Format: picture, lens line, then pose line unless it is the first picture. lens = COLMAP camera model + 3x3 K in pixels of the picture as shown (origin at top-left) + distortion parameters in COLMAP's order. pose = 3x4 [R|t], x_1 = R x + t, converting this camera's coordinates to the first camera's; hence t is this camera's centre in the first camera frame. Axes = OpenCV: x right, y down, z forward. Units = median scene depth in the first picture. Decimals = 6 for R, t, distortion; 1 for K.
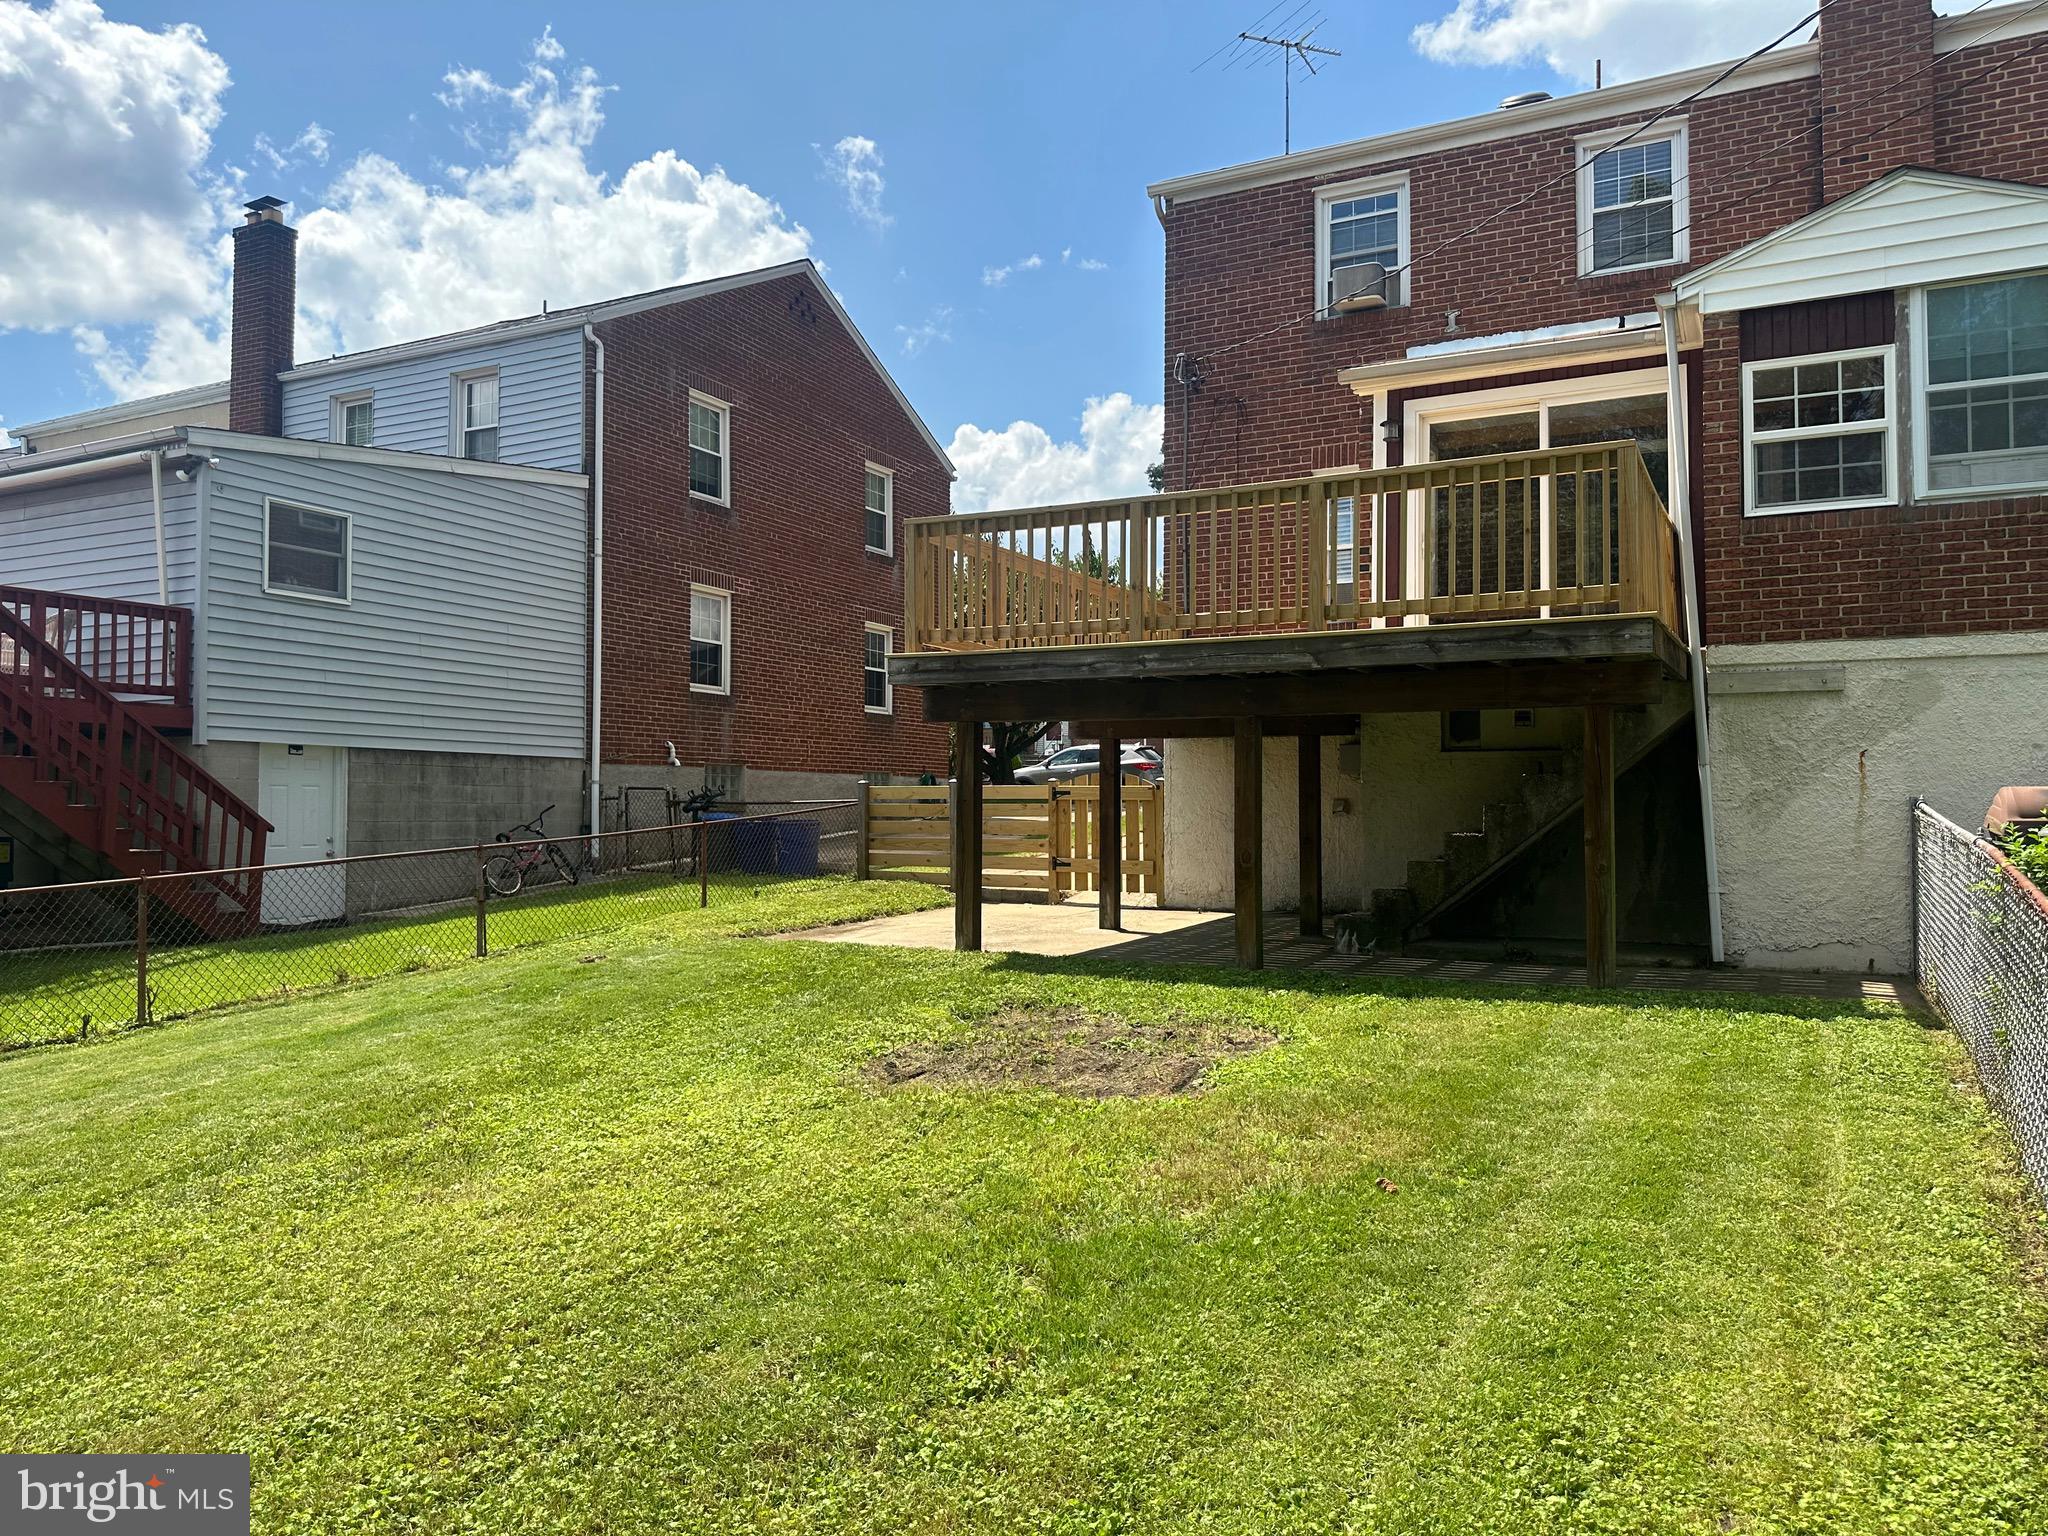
lens RADIAL K [[1451.2, 0, 1018.0], [0, 1451.2, 752.6], [0, 0, 1]] dist [0.055982, -0.067190]
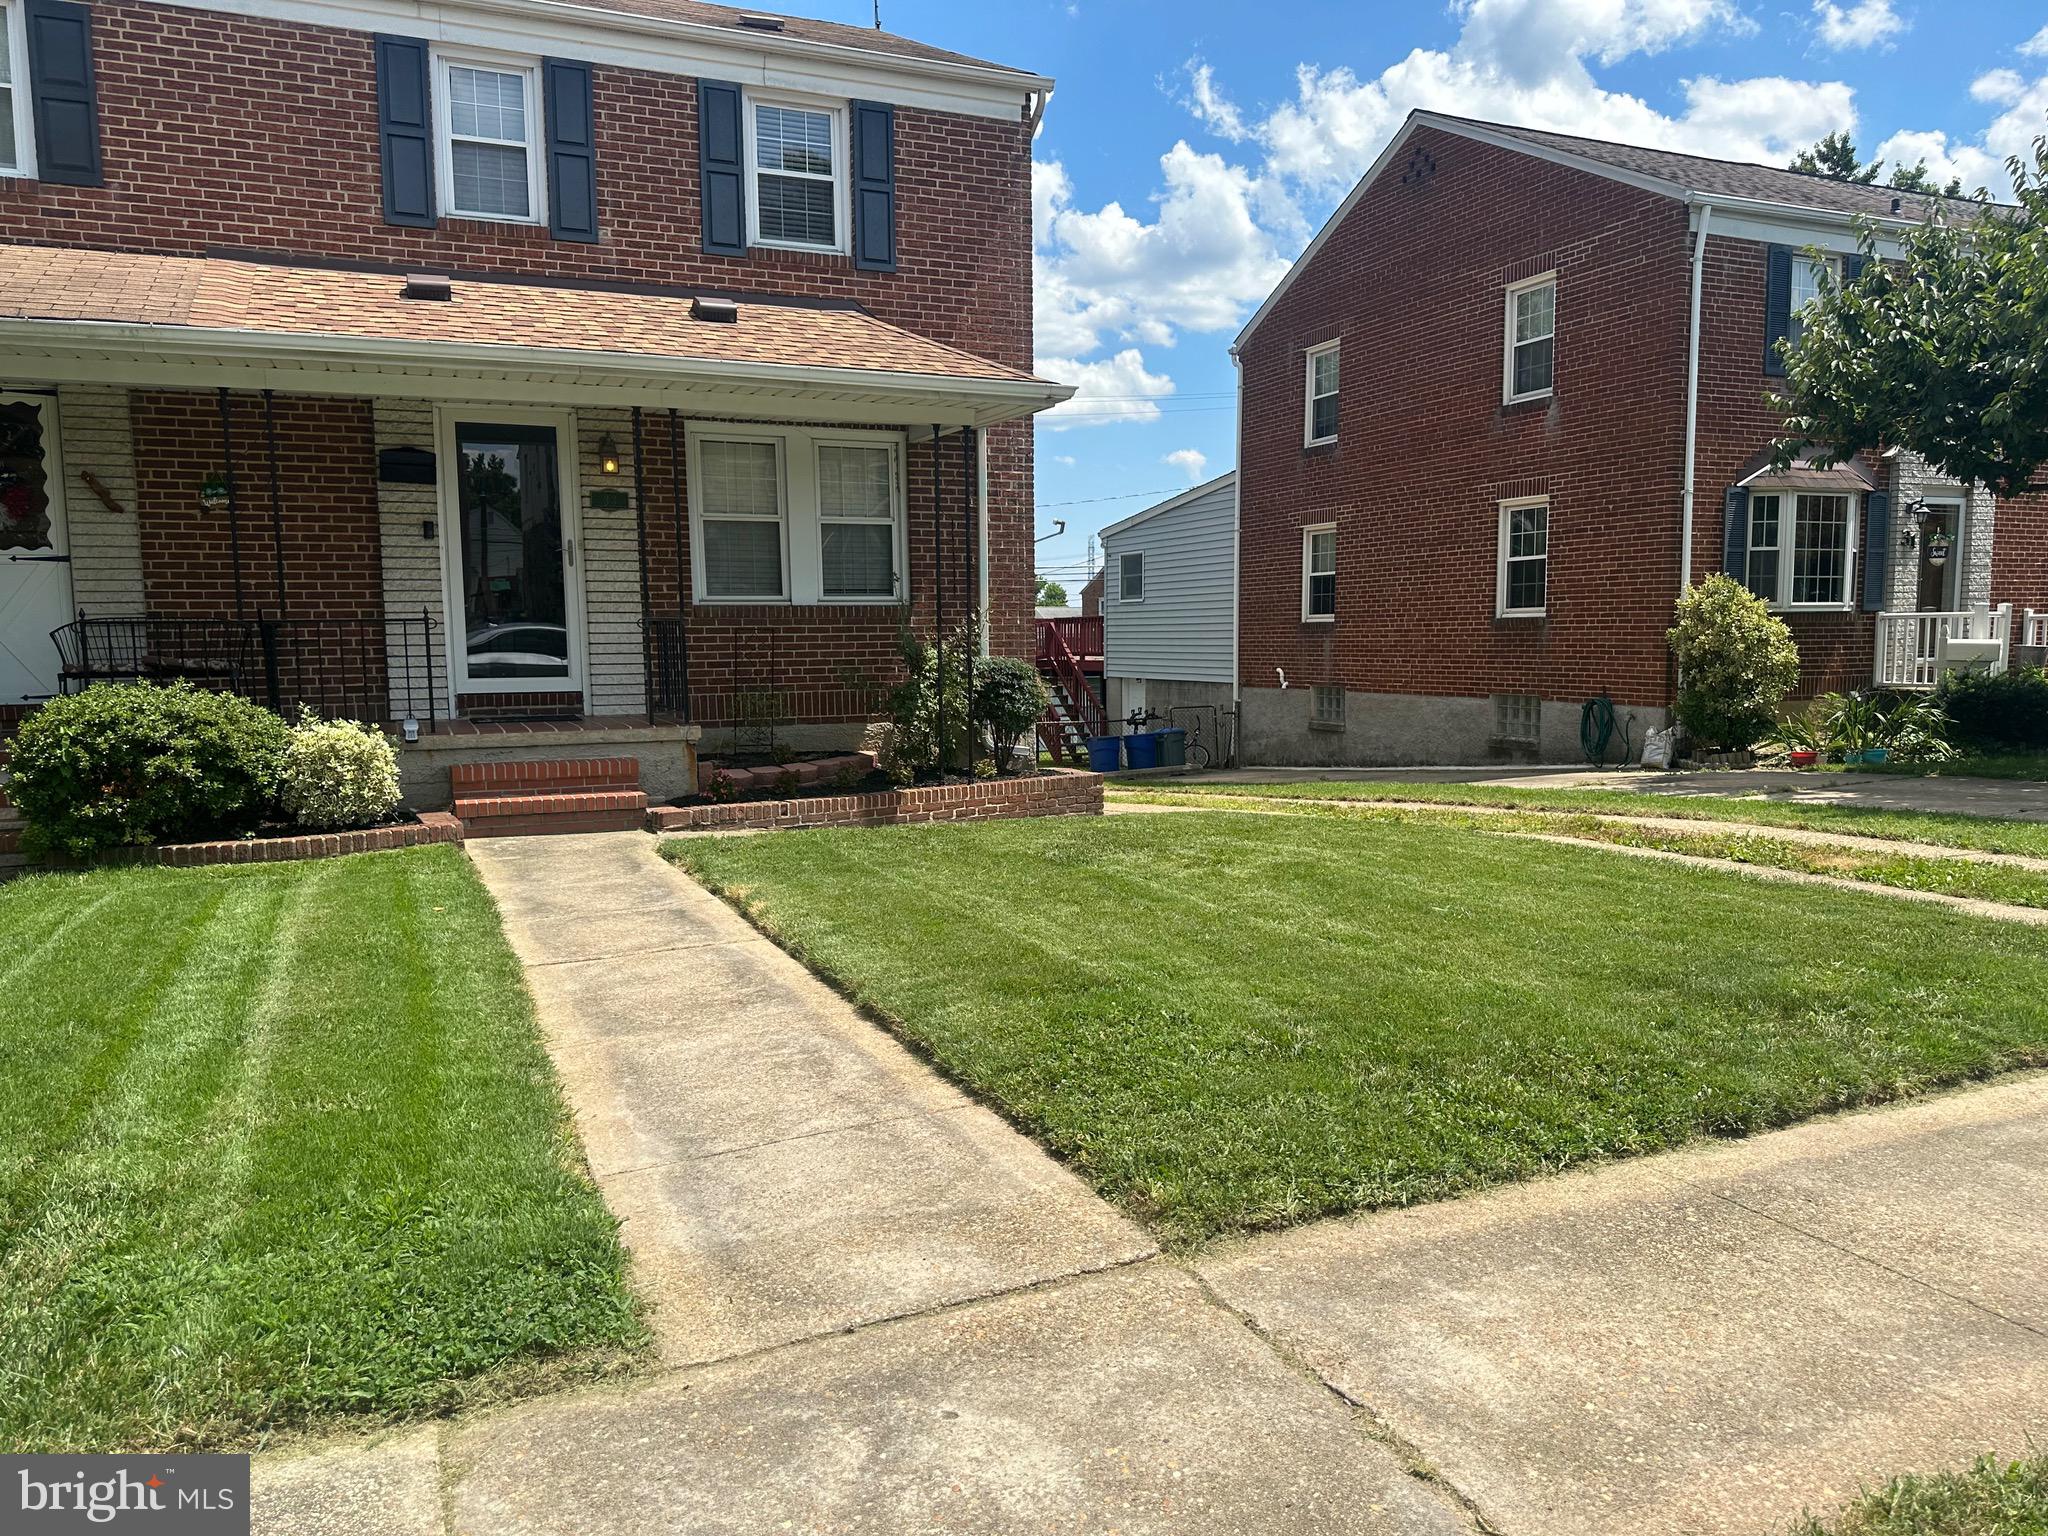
lens RADIAL K [[1451.2, 0, 1041.1], [0, 1451.2, 780.9], [0, 0, 1]] dist [0.055982, -0.067190]
pose [[-0.621692, 0.090250, -0.778045, 1.425348], [0.050794, 0.995894, 0.074933, -0.025616], [0.781613, 0.007065, -0.623724, 2.754043]]
